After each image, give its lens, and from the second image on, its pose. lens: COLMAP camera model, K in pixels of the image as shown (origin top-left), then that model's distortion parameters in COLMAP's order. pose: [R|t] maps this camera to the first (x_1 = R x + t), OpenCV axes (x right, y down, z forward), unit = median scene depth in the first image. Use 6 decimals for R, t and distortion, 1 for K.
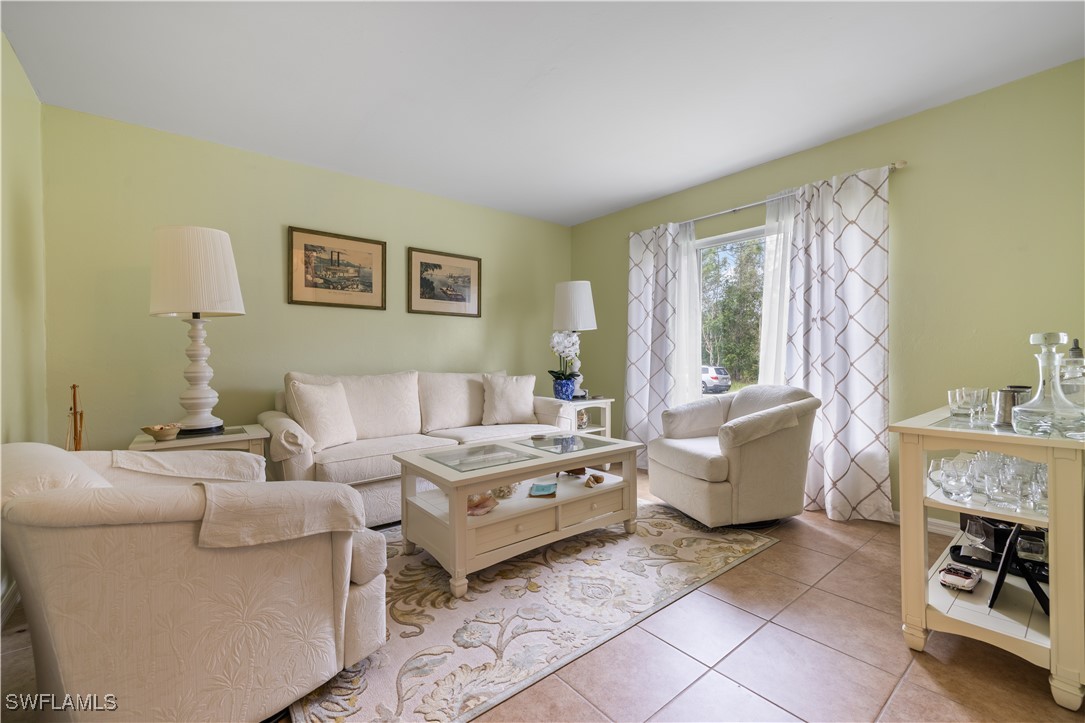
lens RADIAL K [[454.3, 0, 542.8], [0, 454.3, 358.6], [0, 0, 1]] dist [-0.000393, 0.000295]
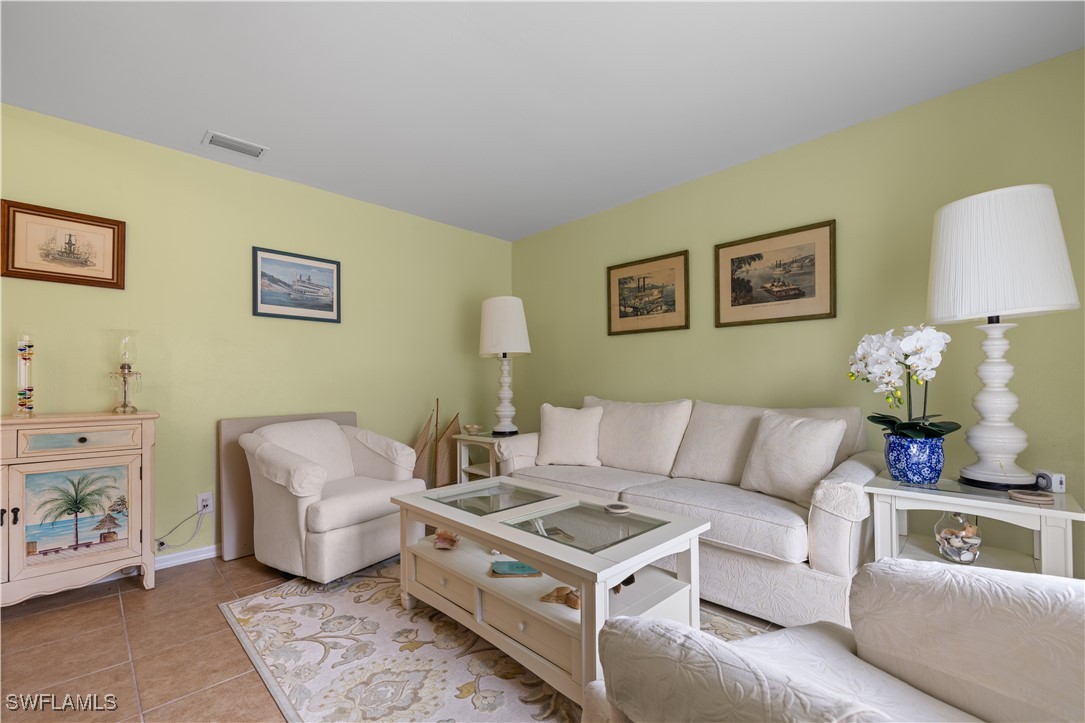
lens RADIAL K [[454.3, 0, 544.9], [0, 454.3, 381.0], [0, 0, 1]] dist [-0.000393, 0.000295]
pose [[0.109200, 0.007640, -0.993990, 0.501028], [0.006233, 0.999946, 0.008370, -0.015959], [0.994000, -0.007109, 0.109147, 0.651258]]
